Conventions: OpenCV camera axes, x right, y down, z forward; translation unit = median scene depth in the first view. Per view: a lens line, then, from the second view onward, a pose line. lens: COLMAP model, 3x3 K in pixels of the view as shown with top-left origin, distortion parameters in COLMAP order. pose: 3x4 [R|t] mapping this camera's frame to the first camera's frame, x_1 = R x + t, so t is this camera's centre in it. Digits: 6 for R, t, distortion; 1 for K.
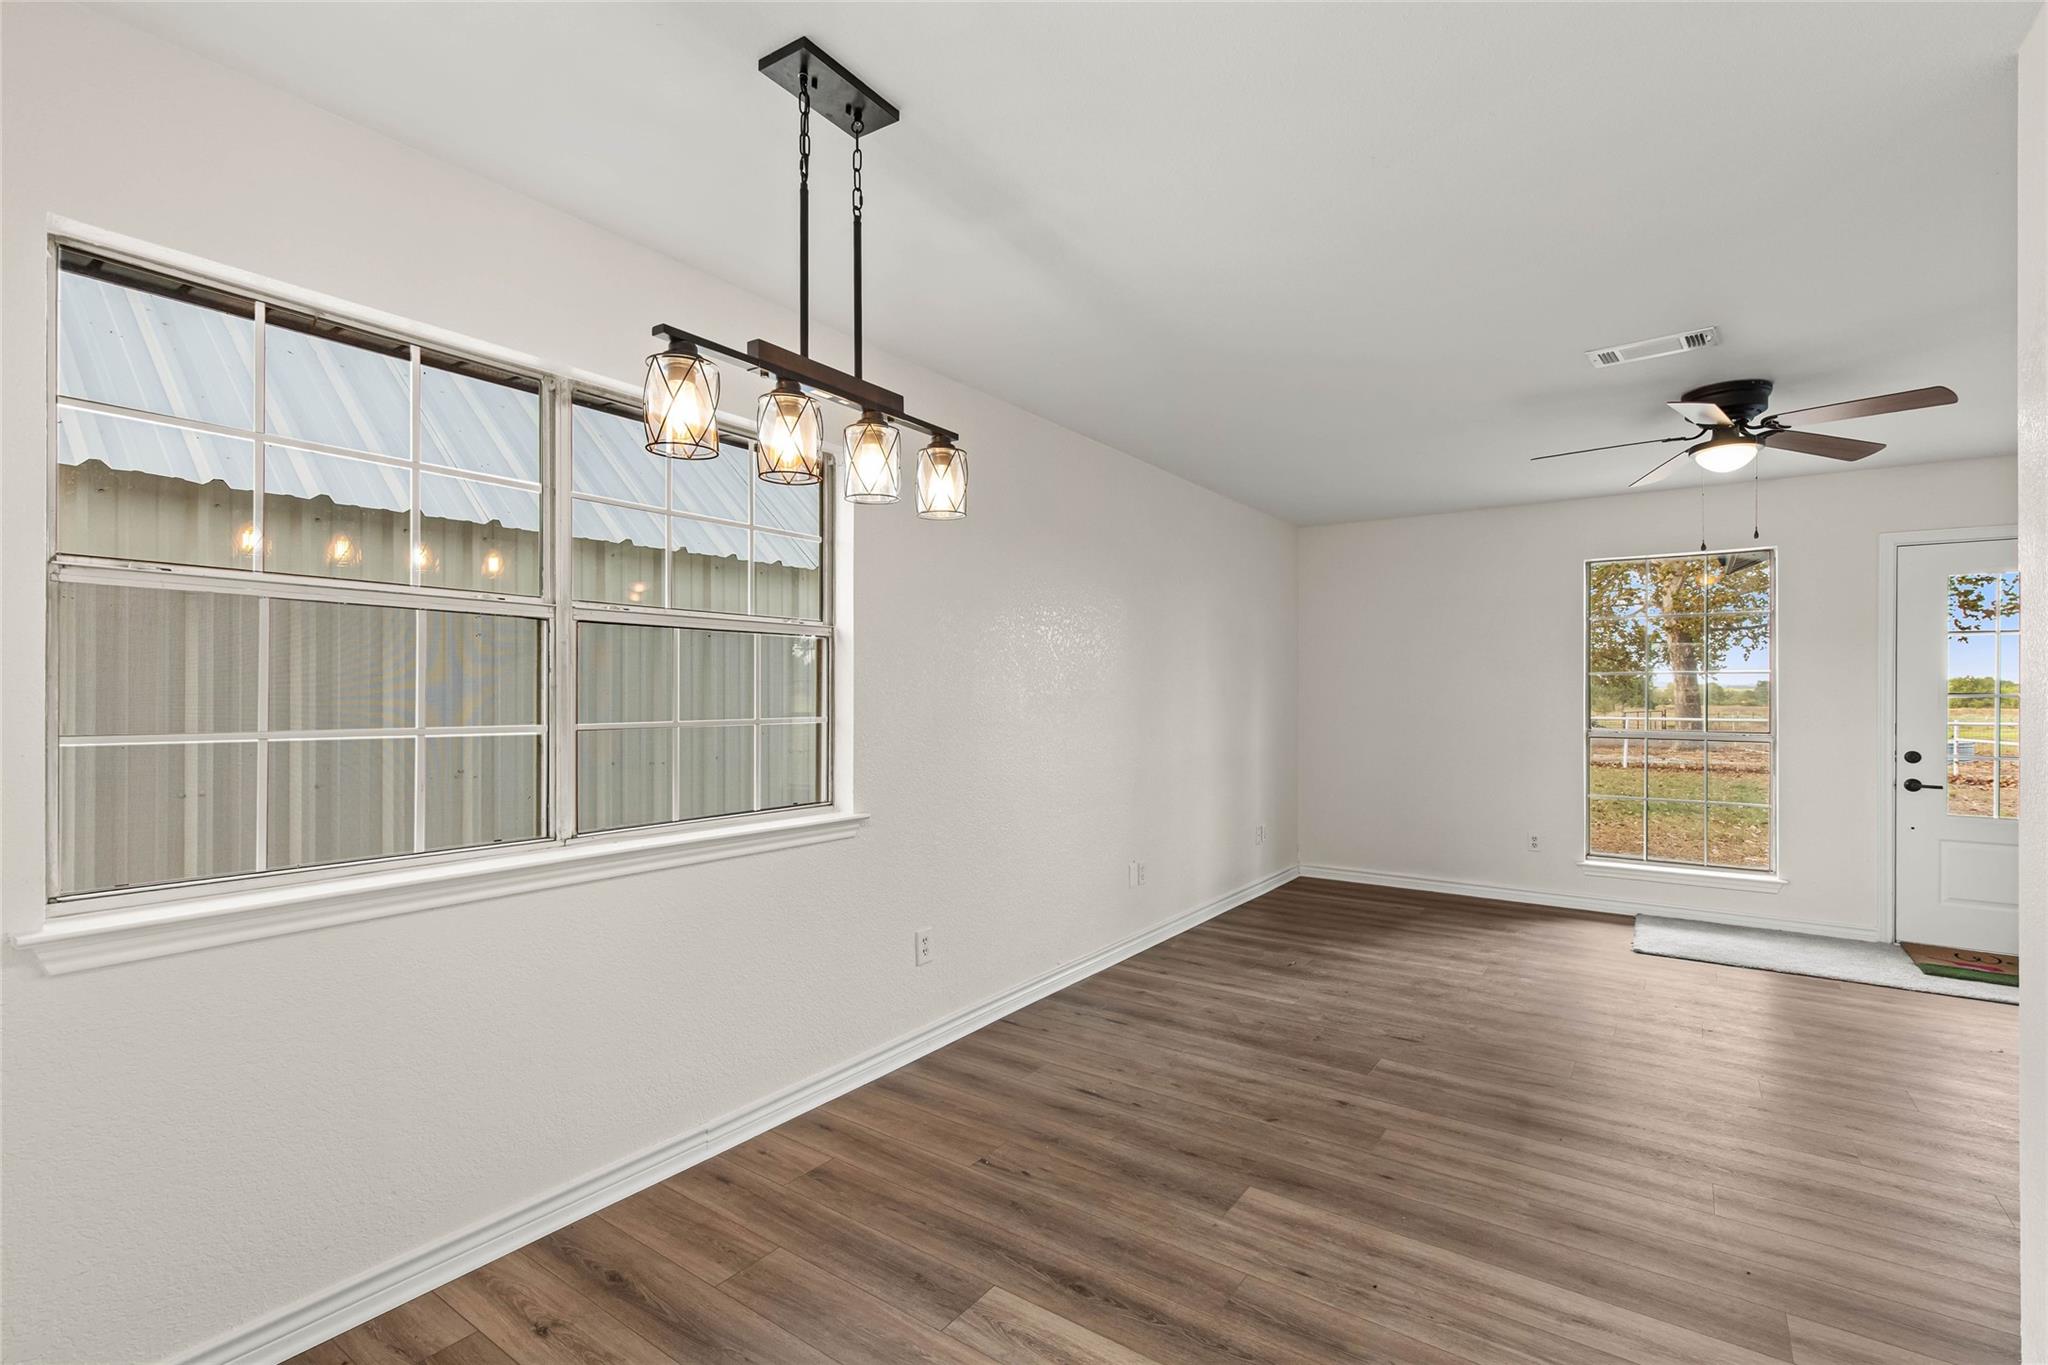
lens RADIAL K [[926.8, 0, 1031.6], [0, 926.8, 695.5], [0, 0, 1]] dist [0.010752, -0.002077]
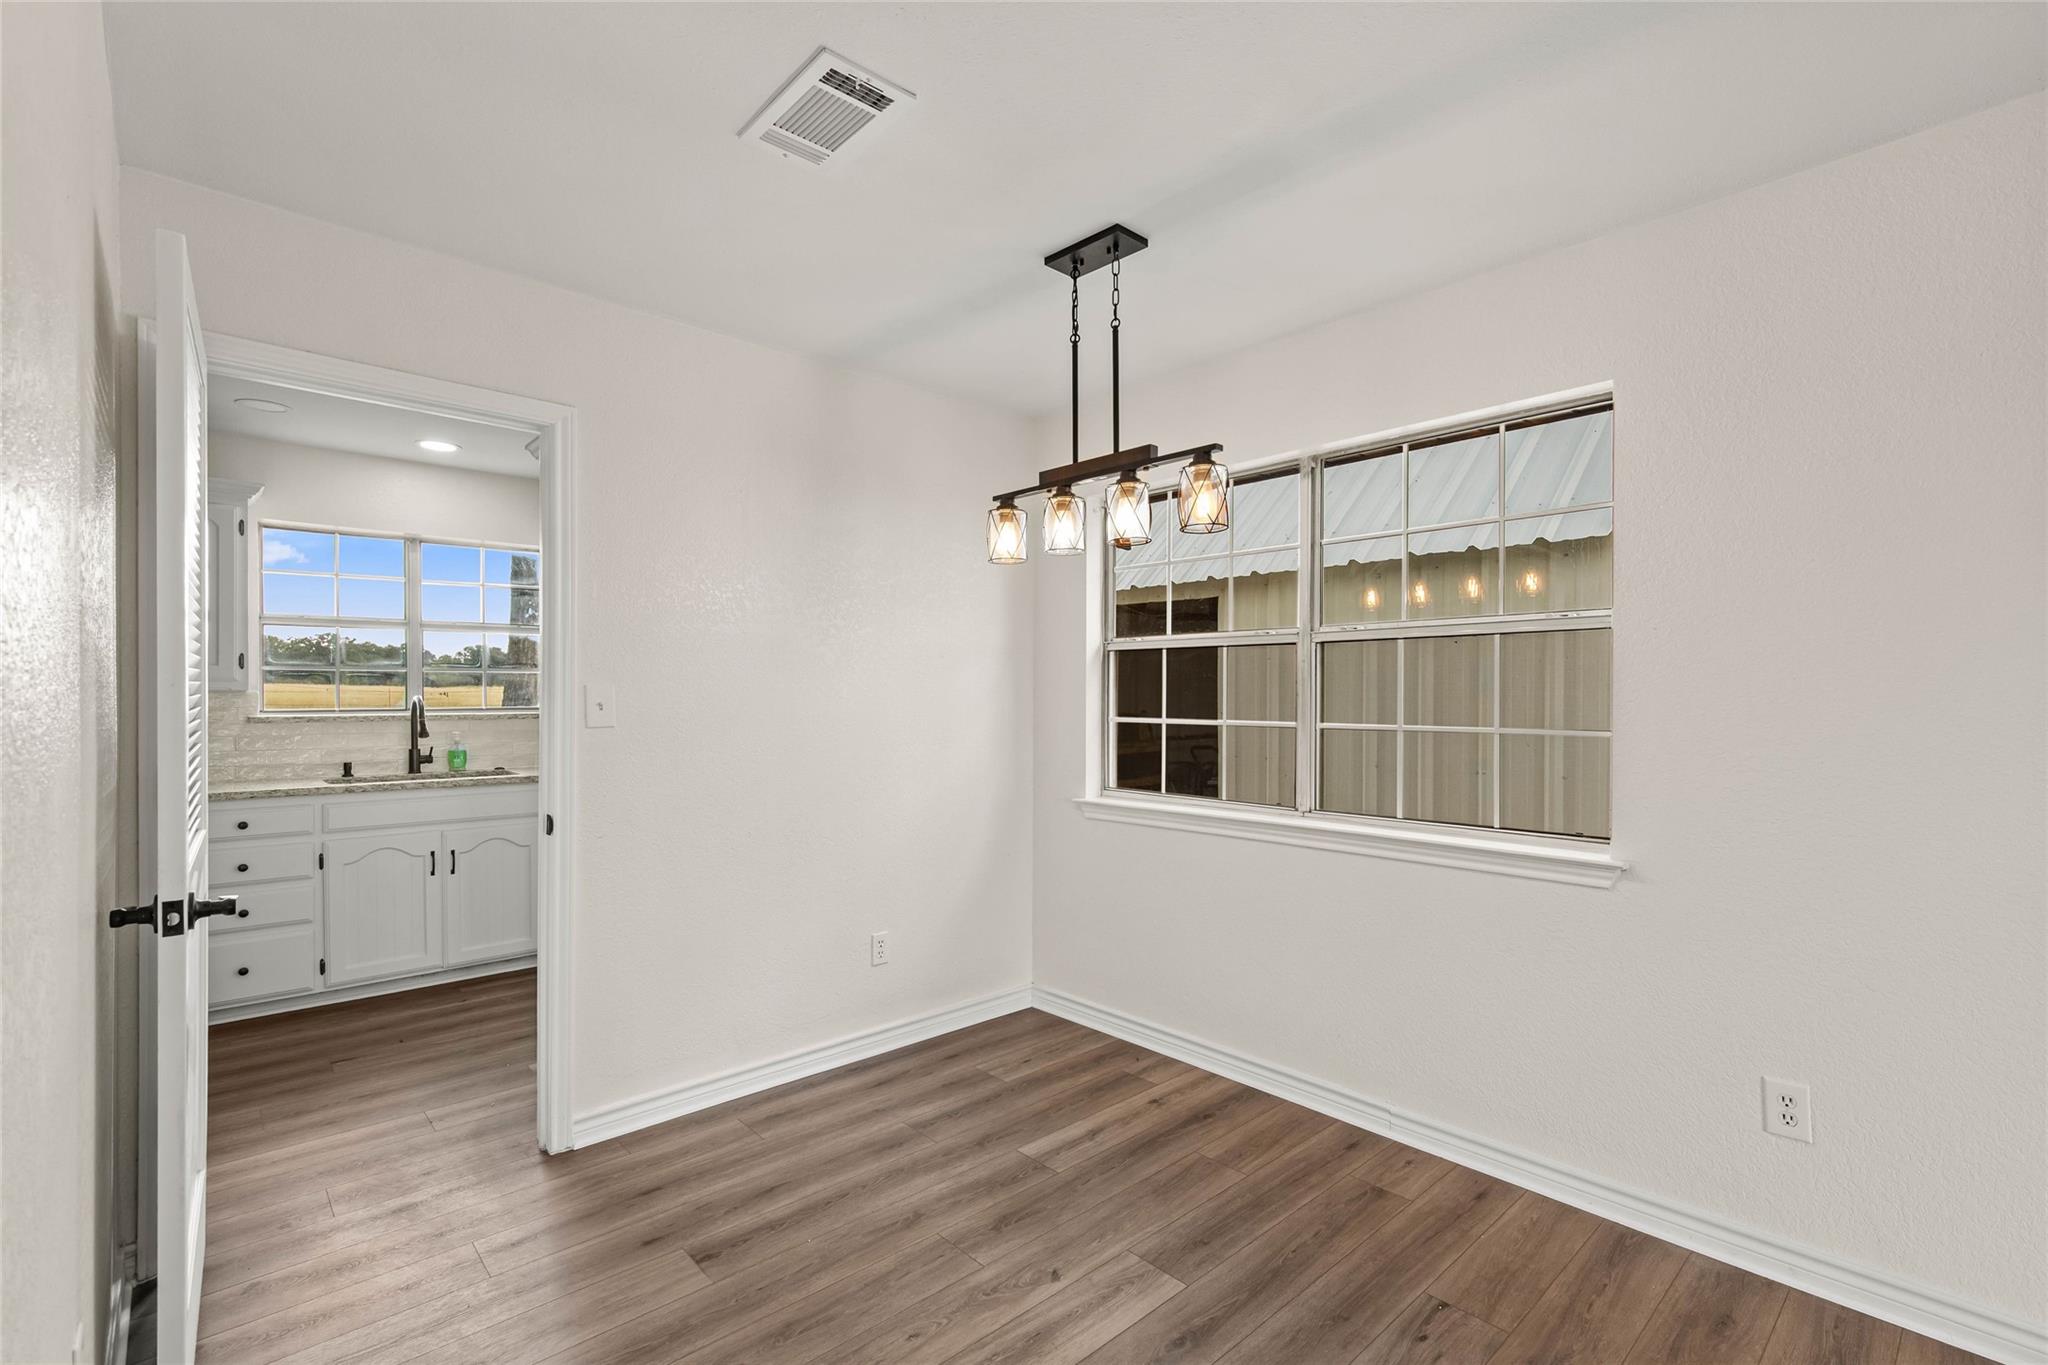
lens RADIAL K [[926.8, 0, 1030.0], [0, 926.8, 693.1], [0, 0, 1]] dist [0.010752, -0.002077]
pose [[-0.212371, -0.001585, -0.977188, 0.845039], [-0.004304, 0.999991, -0.000687, -0.006617], [0.977180, 0.004060, -0.212376, 0.897633]]
